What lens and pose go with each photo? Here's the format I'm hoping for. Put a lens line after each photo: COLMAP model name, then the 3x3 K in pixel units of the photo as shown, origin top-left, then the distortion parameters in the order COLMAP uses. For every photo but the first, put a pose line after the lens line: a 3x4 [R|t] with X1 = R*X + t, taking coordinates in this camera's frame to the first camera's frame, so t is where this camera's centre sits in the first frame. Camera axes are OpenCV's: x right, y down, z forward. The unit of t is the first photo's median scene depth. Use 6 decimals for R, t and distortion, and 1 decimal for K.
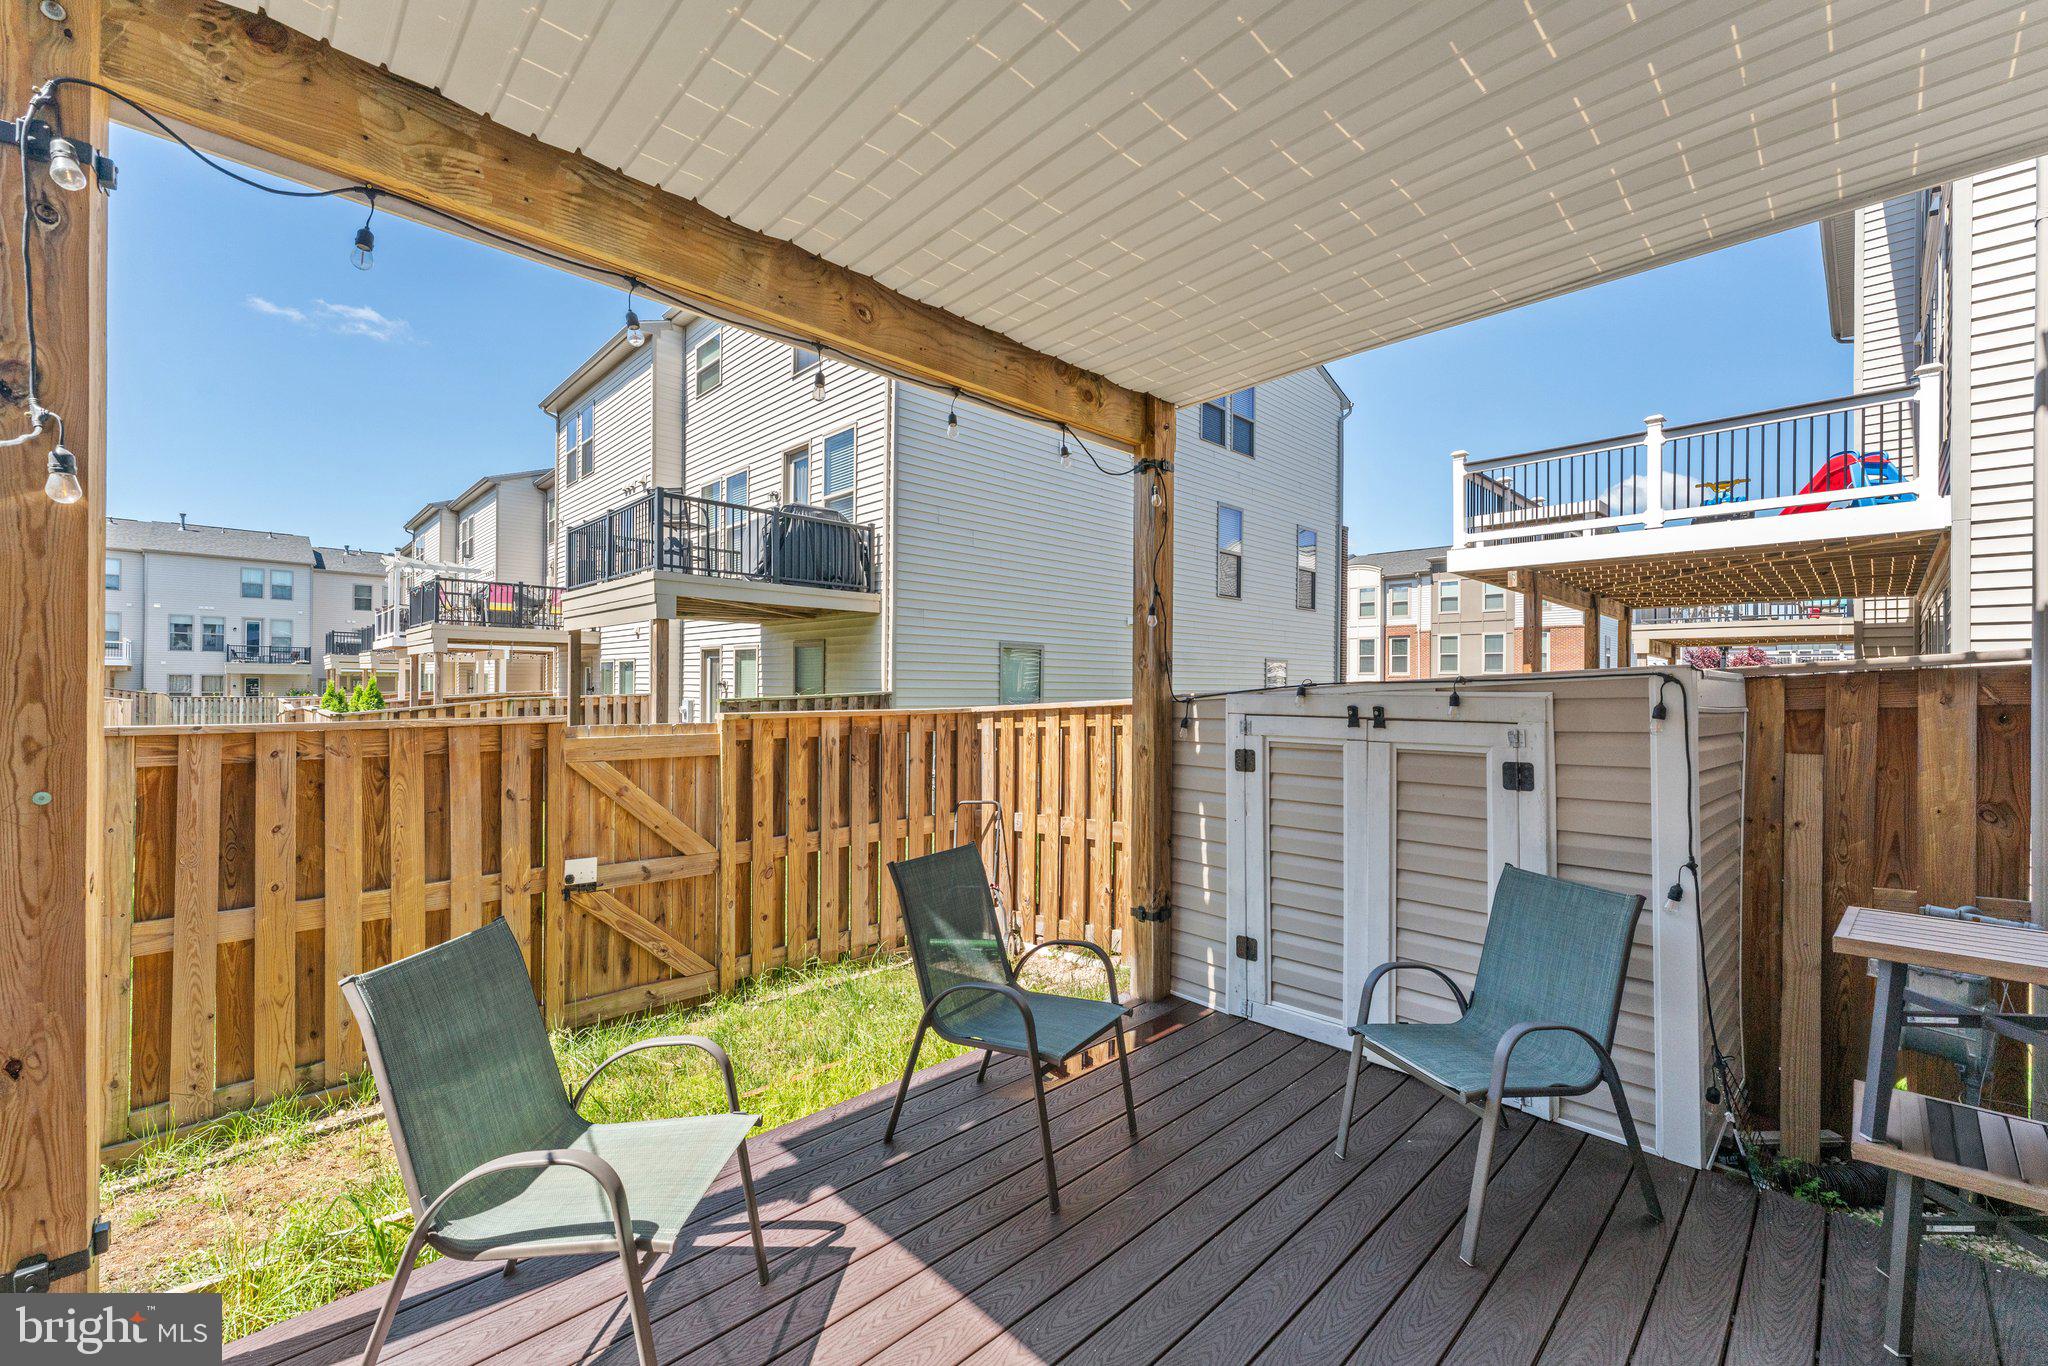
lens RADIAL K [[831.9, 0, 1017.1], [0, 831.9, 685.2], [0, 0, 1]] dist [0.001270, 0.000549]
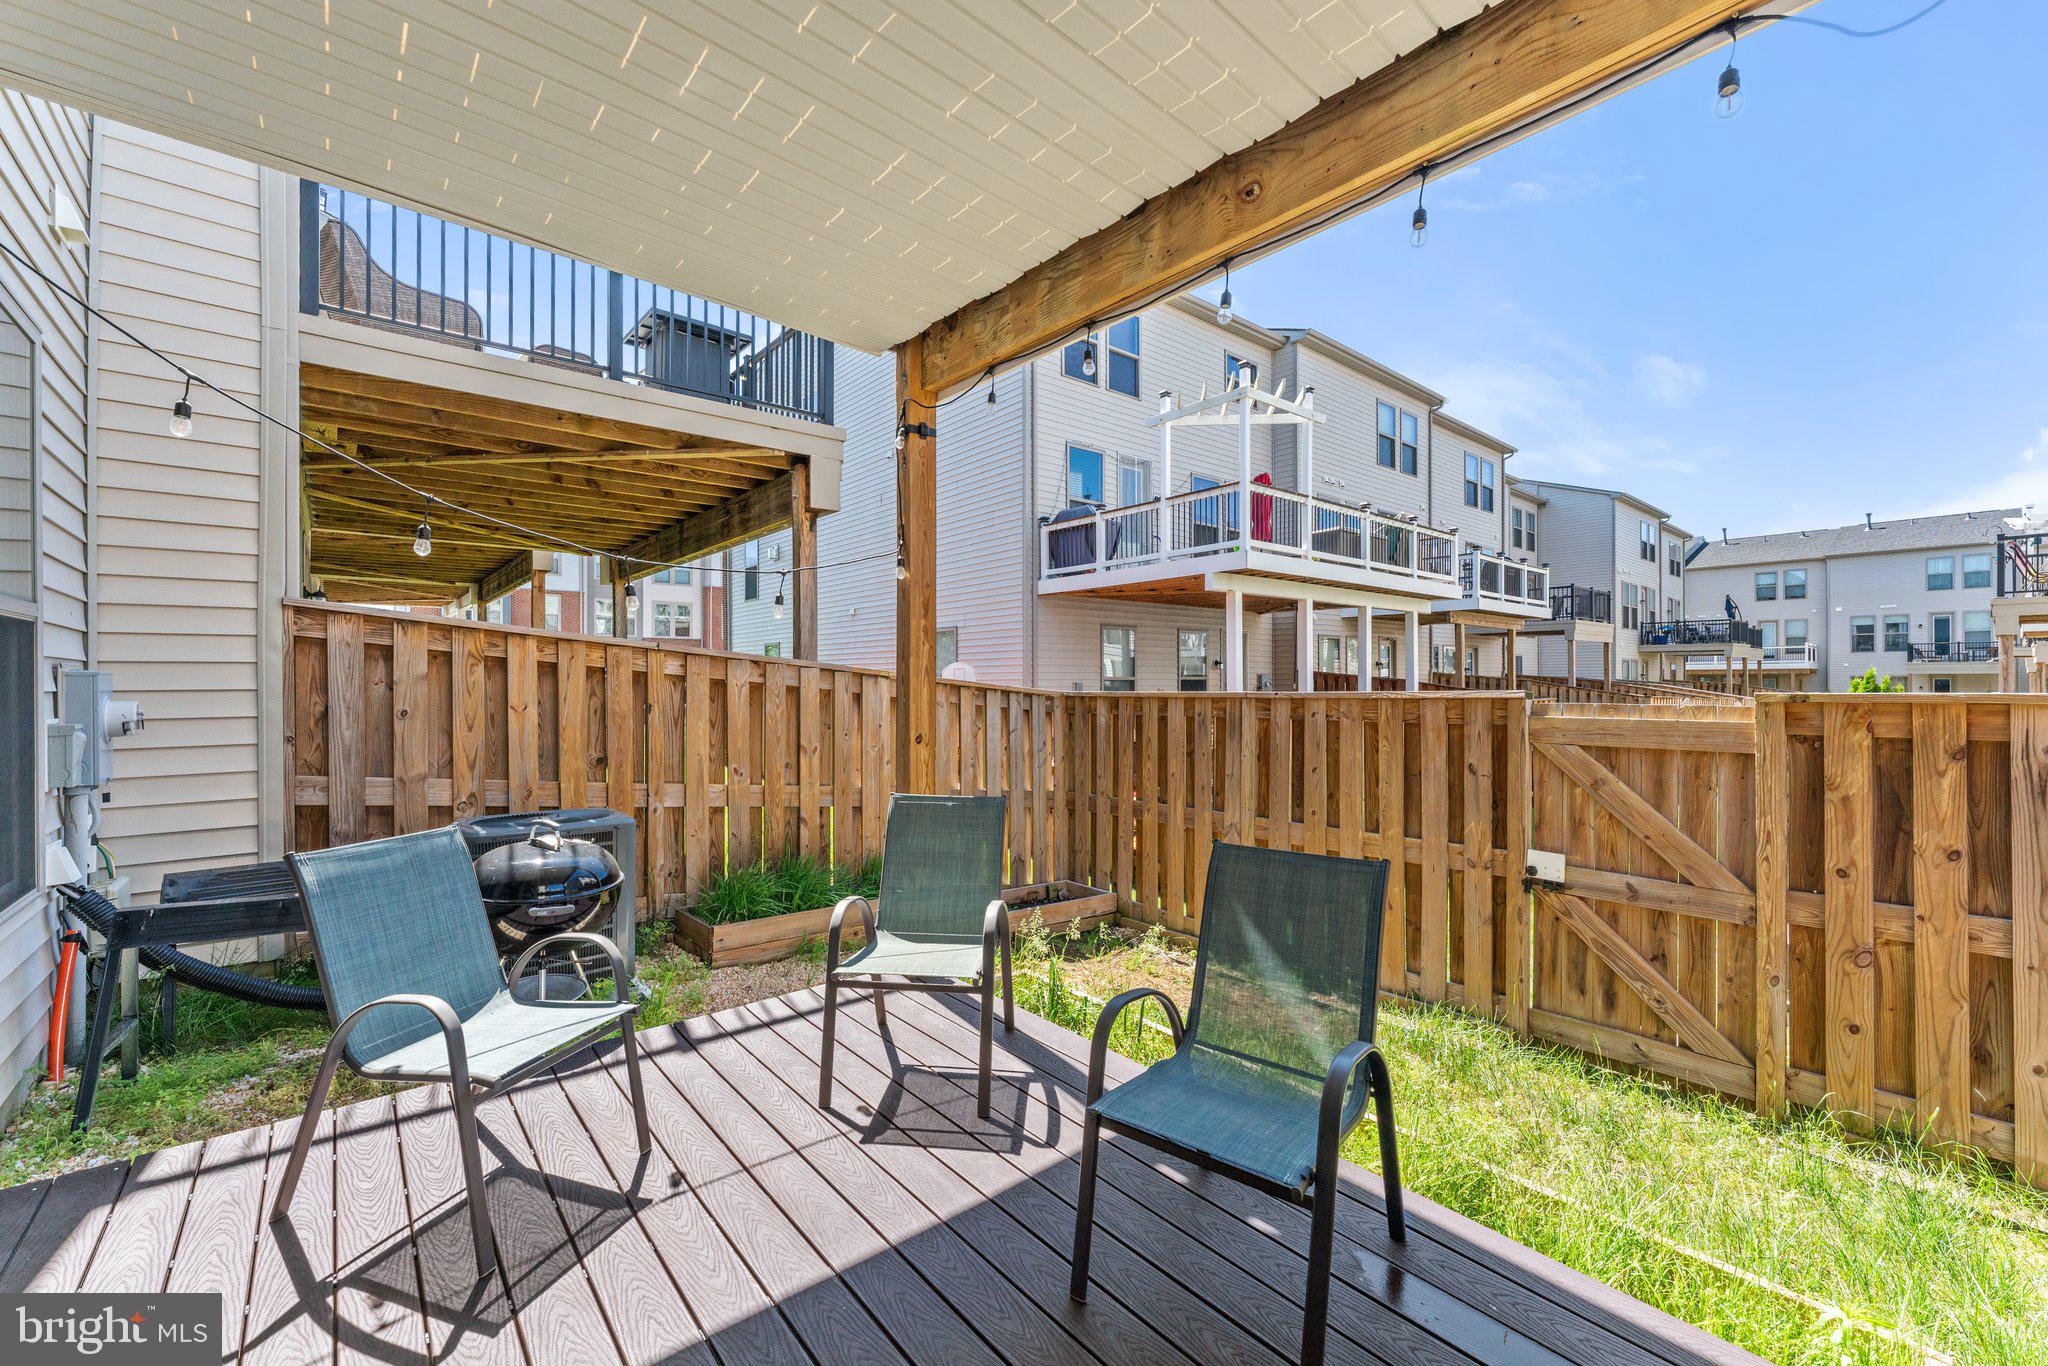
lens RADIAL K [[831.9, 0, 1018.6], [0, 831.9, 687.2], [0, 0, 1]] dist [0.001270, 0.000549]
pose [[-0.072225, -0.005245, -0.997375, 0.380730], [0.000092, 0.999986, -0.005265, 0.034068], [0.997388, -0.000472, -0.072224, 0.467097]]
